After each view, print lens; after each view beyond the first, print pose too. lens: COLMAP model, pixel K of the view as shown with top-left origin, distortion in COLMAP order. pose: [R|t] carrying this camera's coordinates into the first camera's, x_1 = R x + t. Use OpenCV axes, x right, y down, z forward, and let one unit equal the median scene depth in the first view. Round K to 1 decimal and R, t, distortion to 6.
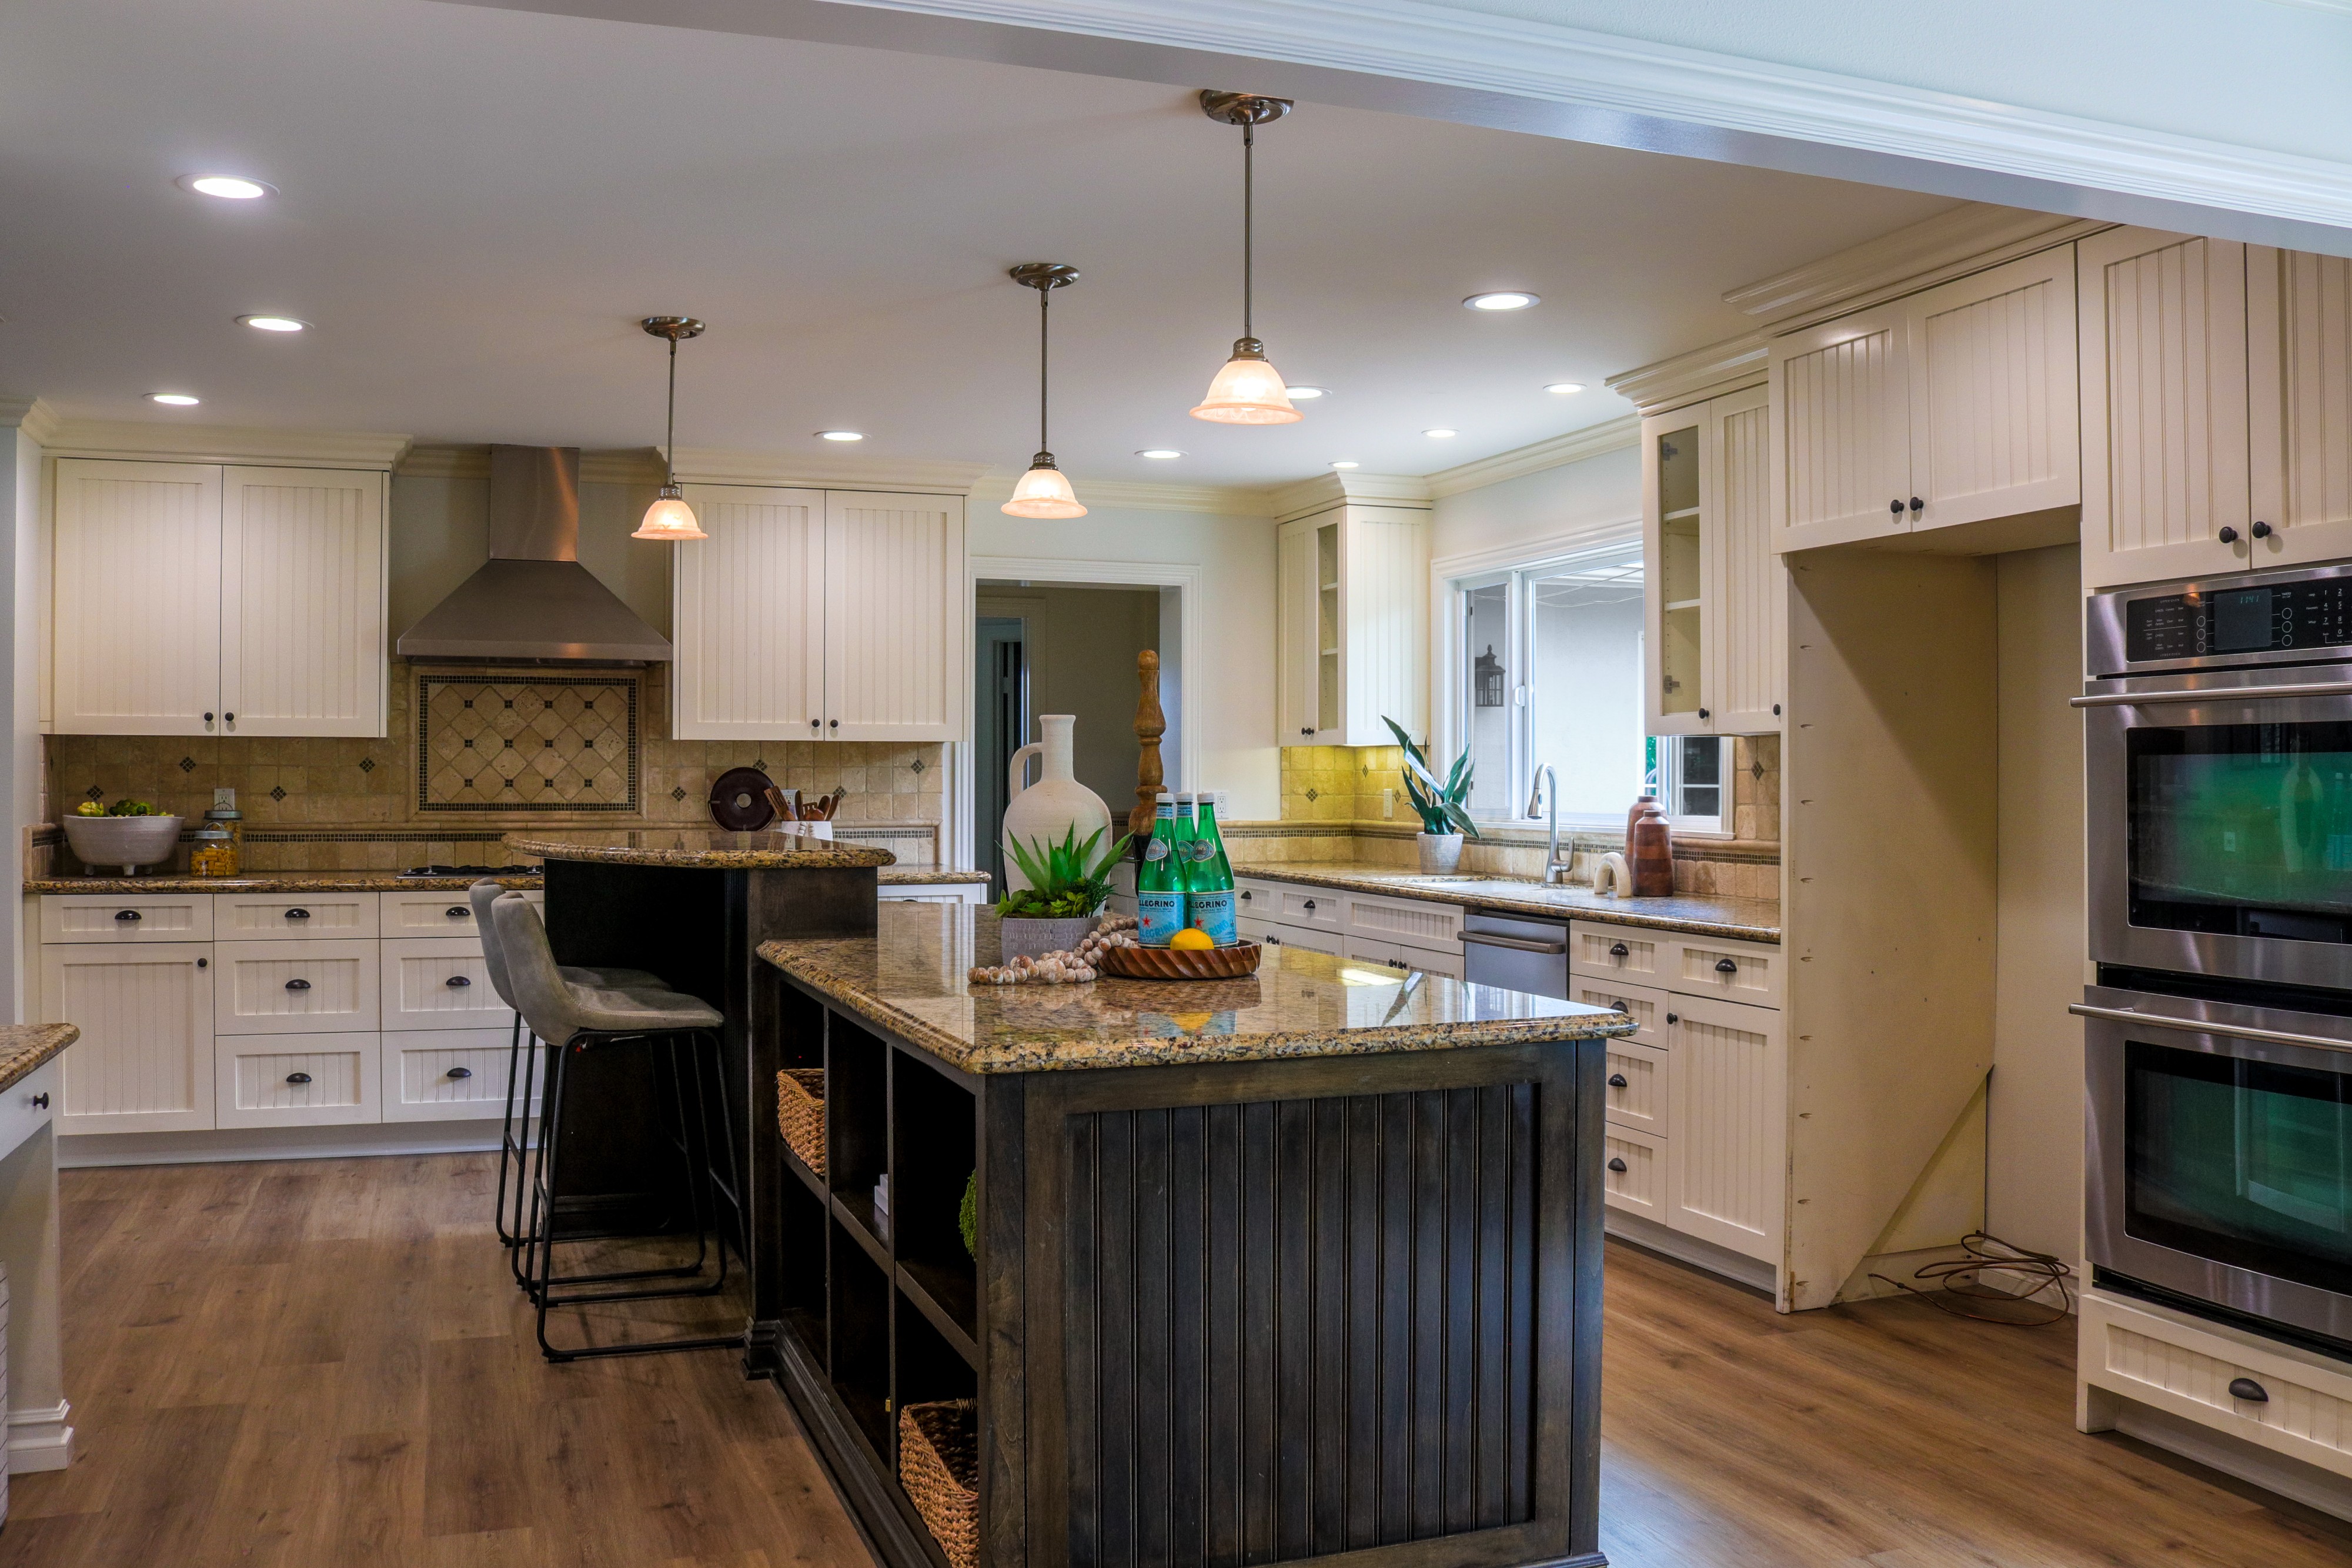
lens RADIAL K [[1994.9, 0, 1176.0], [0, 1994.9, 784.0], [0, 0, 1]] dist [-0.110912, 0.010790]
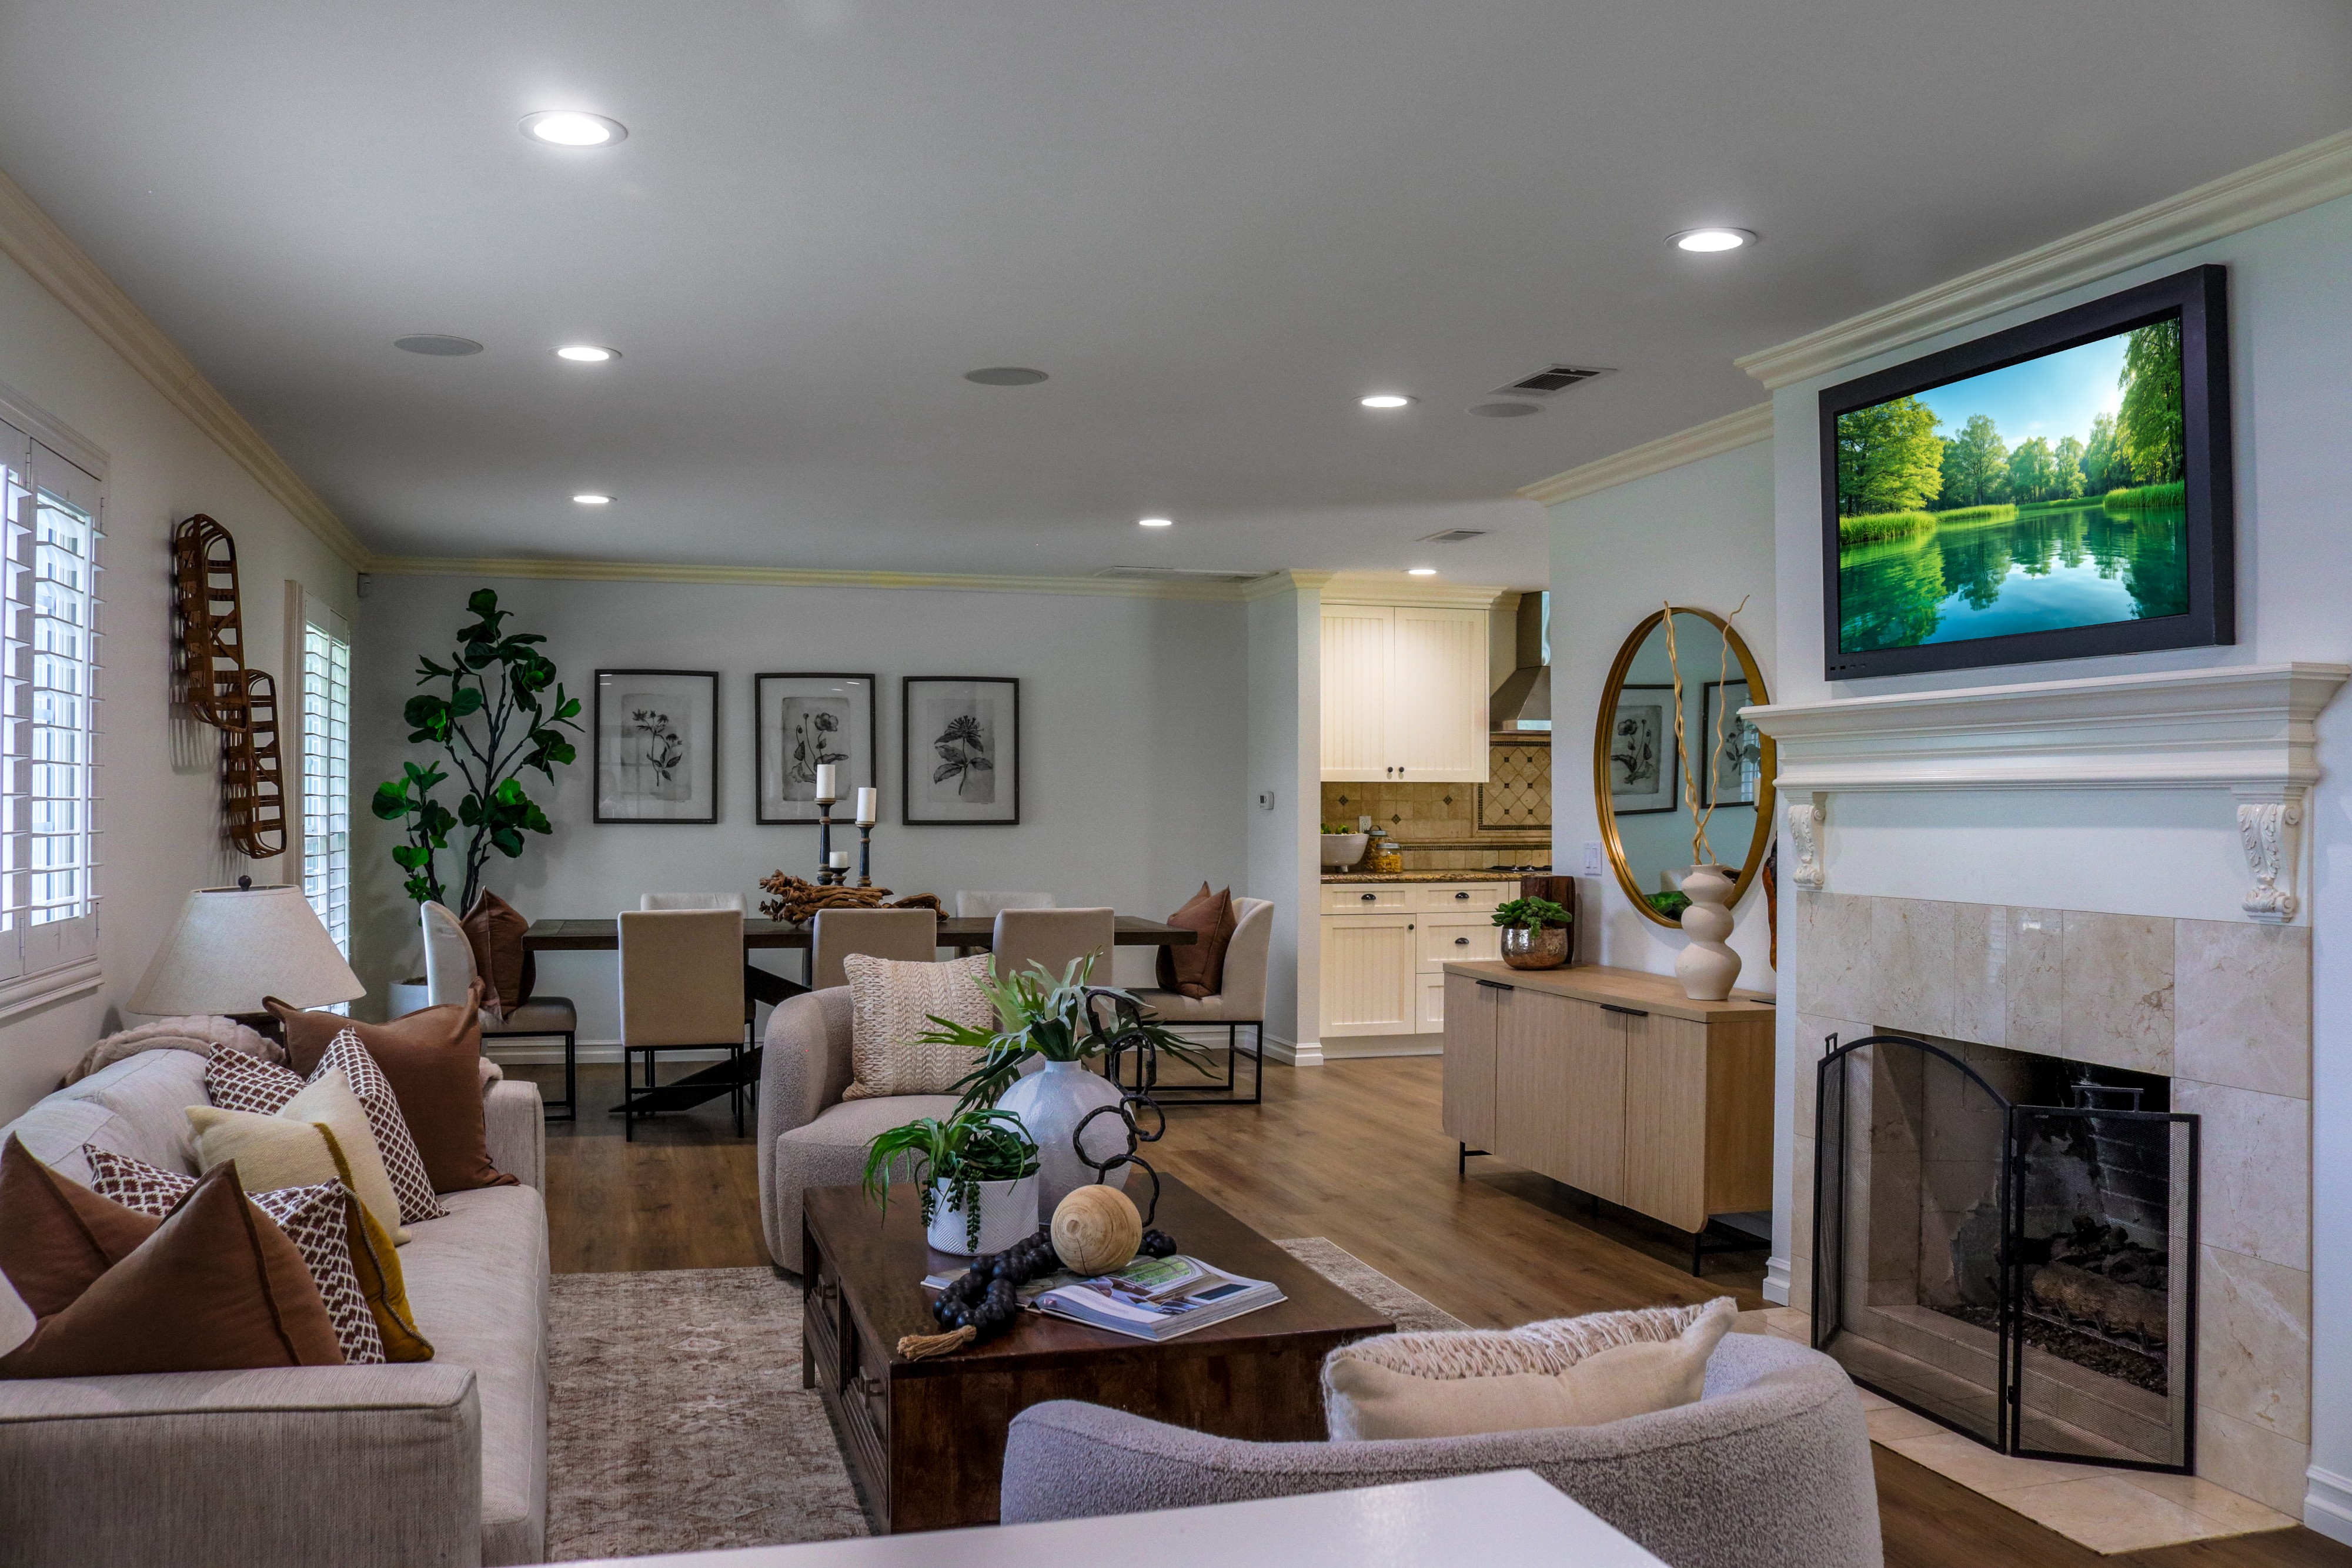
lens RADIAL K [[1957.2, 0, 1176.0], [0, 1957.2, 784.0], [0, 0, 1]] dist [-0.154750, 0.210246]
pose [[0.997708, -0.004337, -0.067522, -0.571183], [0.003396, 0.999896, -0.014042, -0.001844], [0.067576, 0.013780, 0.997619, -0.576913]]
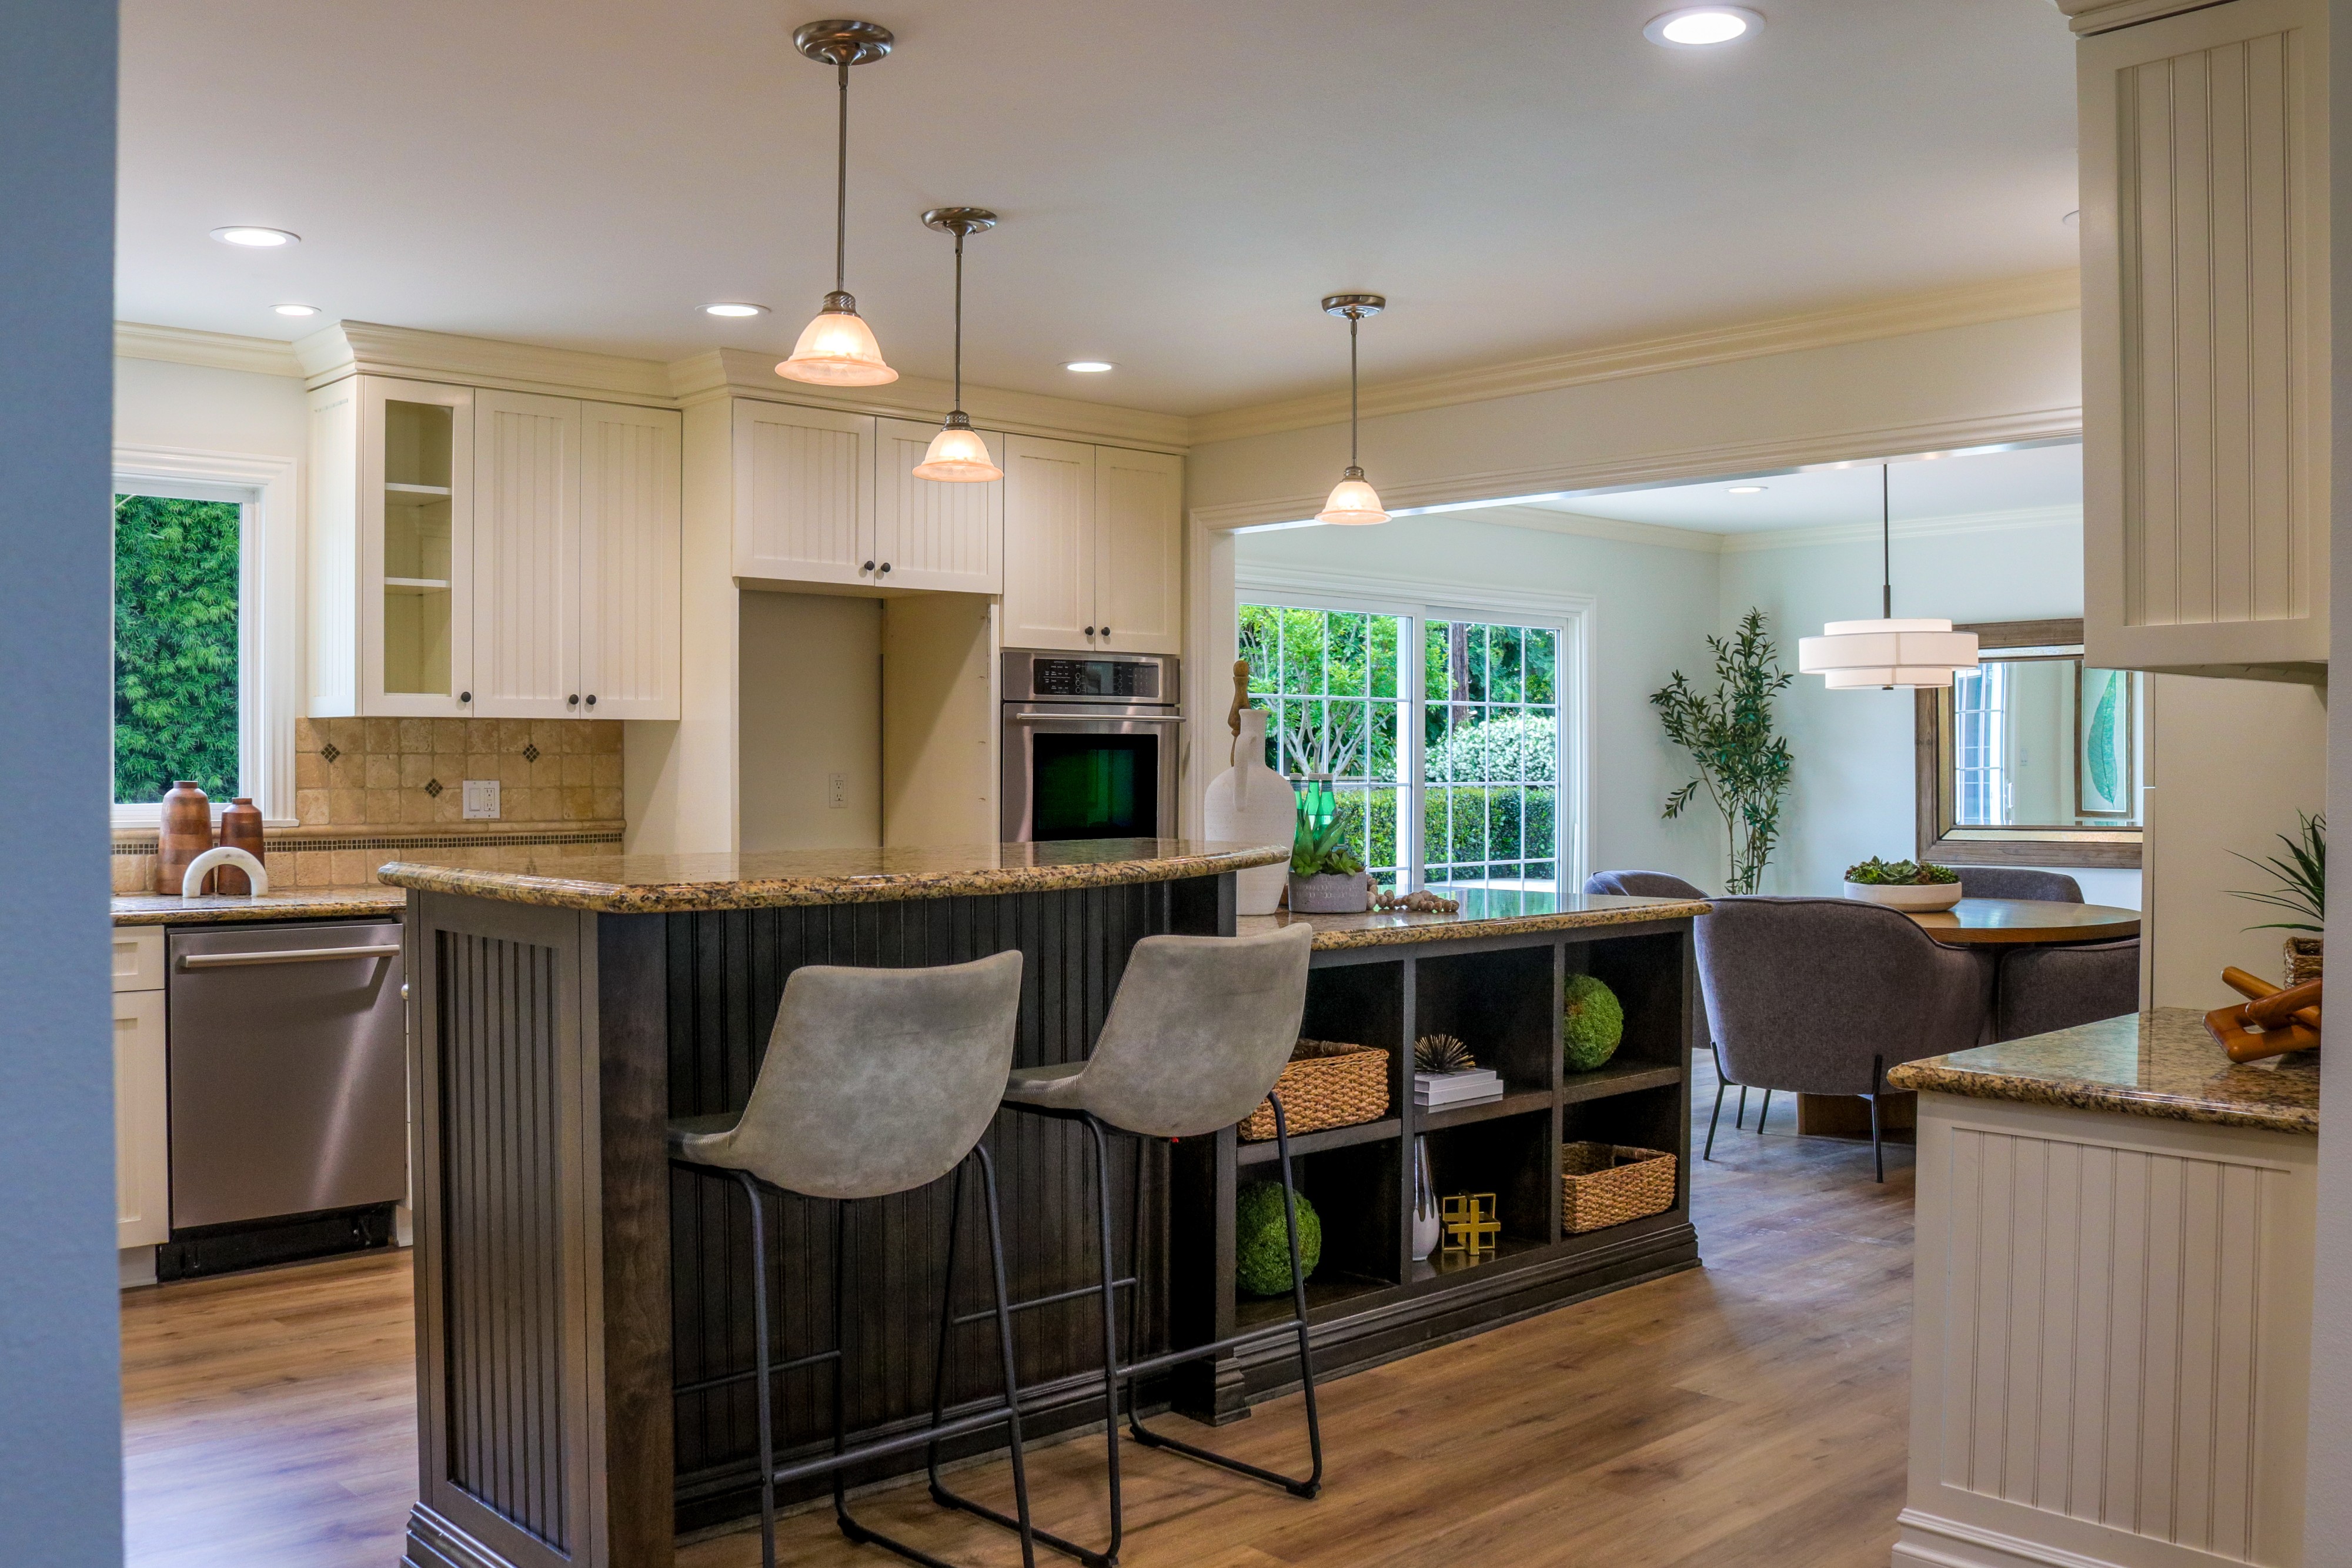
lens RADIAL K [[2054.7, 0, 1186.9], [0, 2054.7, 770.0], [0, 0, 1]] dist [-0.186246, 0.169405]
pose [[-0.393294, -0.004853, 0.919400, -0.696912], [-0.000990, 0.999988, 0.004854, -0.003028], [-0.919412, 0.000999, -0.393294, 0.905953]]
